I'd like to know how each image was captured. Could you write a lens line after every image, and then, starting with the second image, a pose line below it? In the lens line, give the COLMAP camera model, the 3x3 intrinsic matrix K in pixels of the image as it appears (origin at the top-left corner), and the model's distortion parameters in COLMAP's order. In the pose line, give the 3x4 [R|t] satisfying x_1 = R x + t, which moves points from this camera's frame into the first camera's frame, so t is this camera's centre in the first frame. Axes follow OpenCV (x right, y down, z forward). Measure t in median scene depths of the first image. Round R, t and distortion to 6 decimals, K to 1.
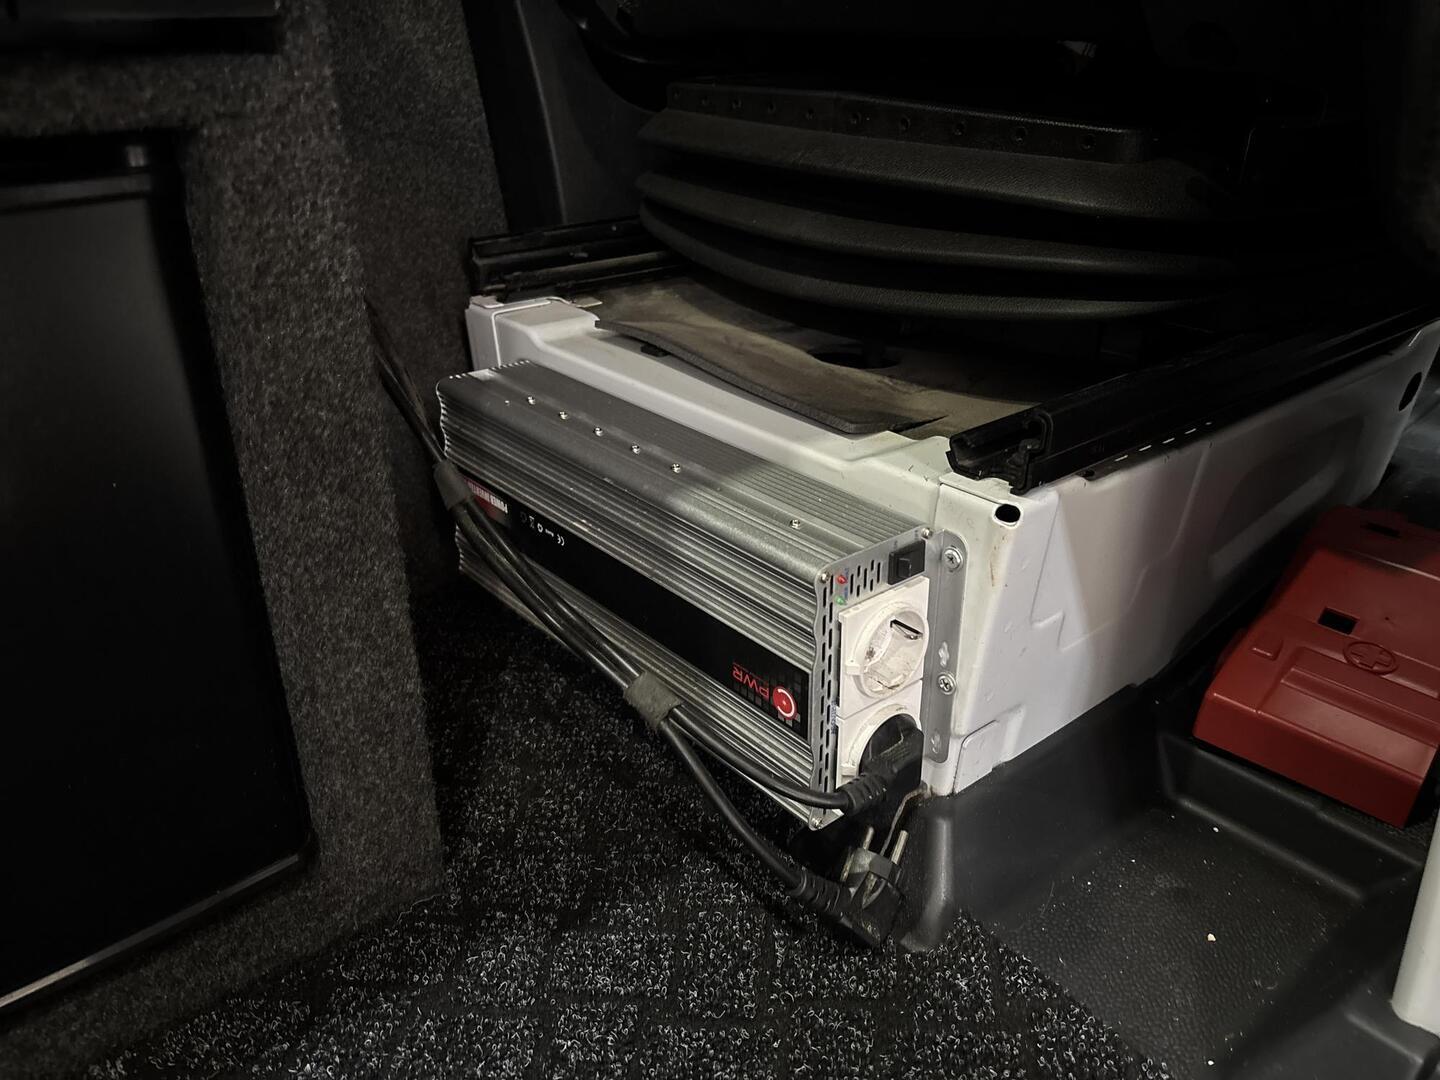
lens RADIAL K [[1080.0, 0, 727.1], [0, 1080.0, 535.2], [0, 0, 1]] dist [0.045908, -0.045141]
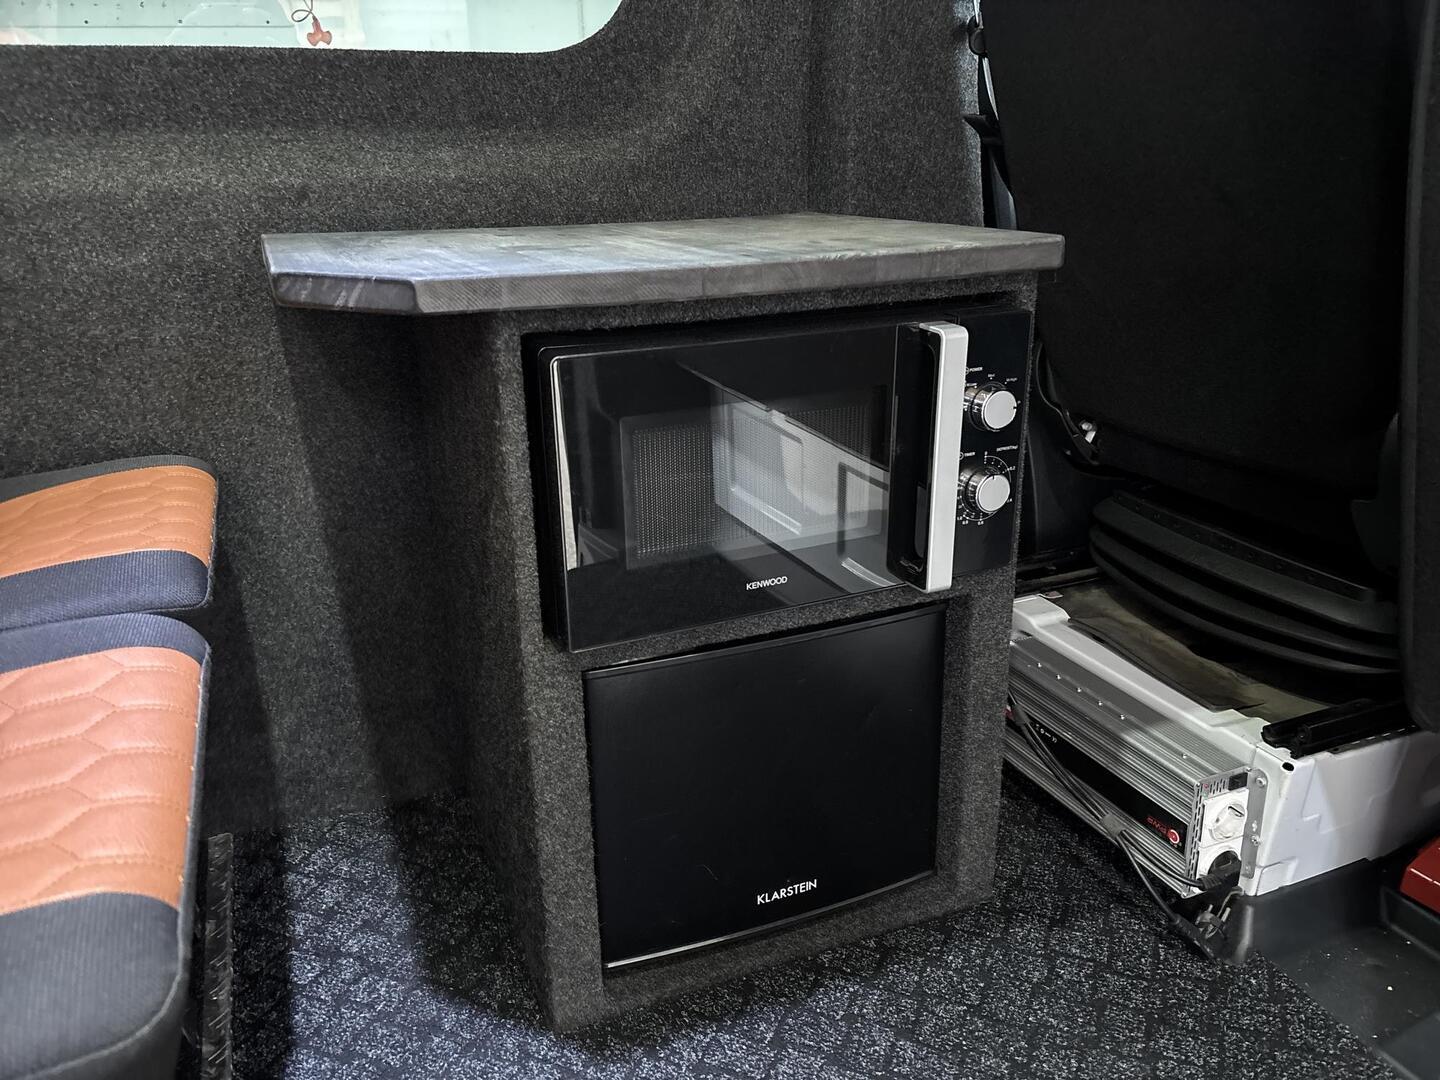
lens RADIAL K [[1080.0, 0, 727.1], [0, 1080.0, 535.2], [0, 0, 1]] dist [0.045908, -0.045141]
pose [[0.955087, 0.078708, -0.285680, -0.218587], [-0.106684, 0.990764, -0.083699, -0.162930], [0.276454, 0.110418, 0.954663, -1.371390]]
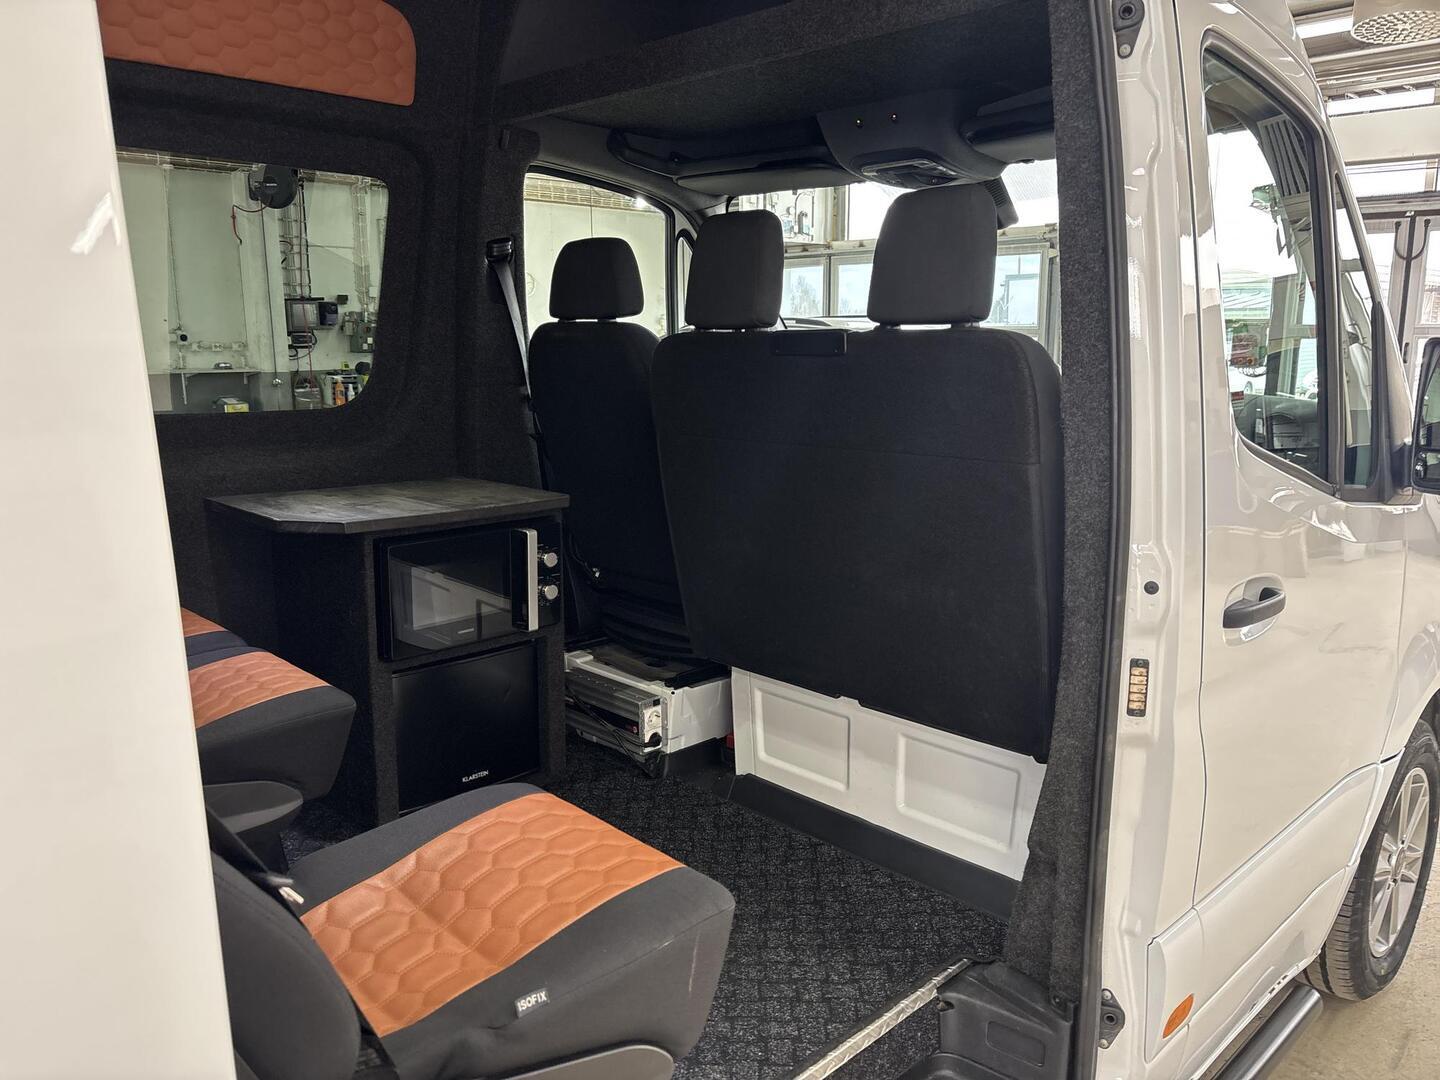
lens RADIAL K [[1080.0, 0, 727.1], [0, 1080.0, 535.2], [0, 0, 1]] dist [0.045908, -0.045141]
pose [[0.996429, -0.008414, 0.084019, 0.061961], [0.030210, 0.964683, -0.261676, 0.610944], [-0.078850, 0.263280, 0.961492, -4.272627]]
